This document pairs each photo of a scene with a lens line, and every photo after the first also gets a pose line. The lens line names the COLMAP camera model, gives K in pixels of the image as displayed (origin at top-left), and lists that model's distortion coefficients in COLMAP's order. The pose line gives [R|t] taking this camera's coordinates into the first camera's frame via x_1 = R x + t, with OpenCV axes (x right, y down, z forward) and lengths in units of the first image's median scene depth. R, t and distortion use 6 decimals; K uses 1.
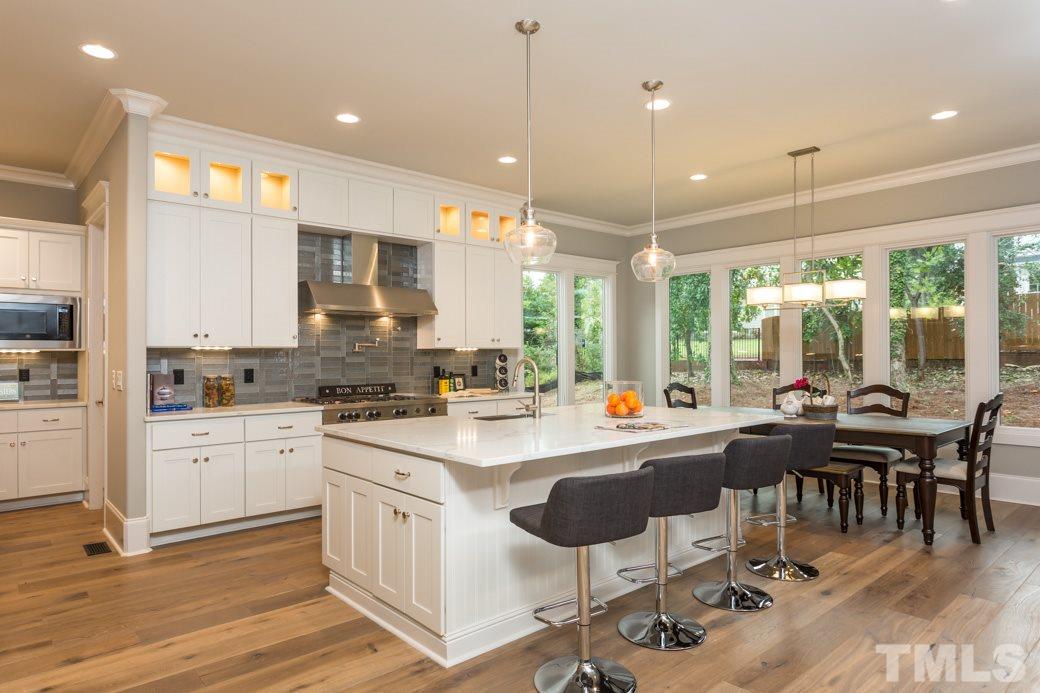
lens RADIAL K [[621.0, 0, 524.4], [0, 621.0, 348.0], [0, 0, 1]] dist [-0.002469, -0.000338]
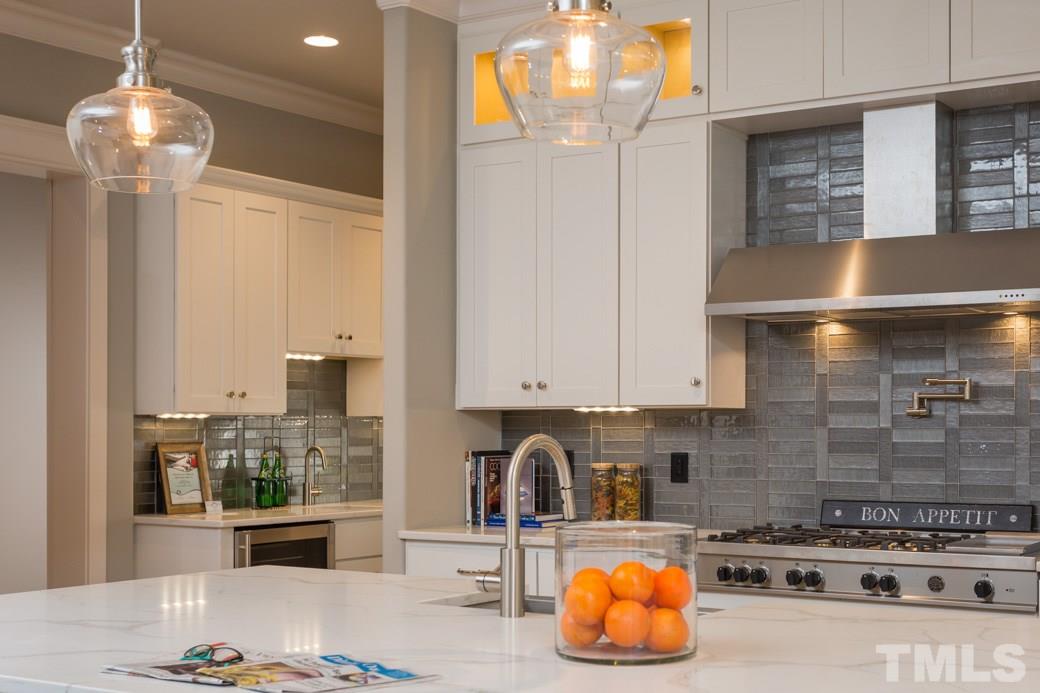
lens RADIAL K [[1625.1, 0, 546.2], [0, 1625.1, 417.5], [0, 0, 1]] dist [-0.015498, 0.000000]
pose [[0.289411, 0.001045, -0.957204, 0.625132], [0.011444, 0.999924, 0.004552, 0.000307], [0.957136, -0.012272, 0.289377, 0.499675]]
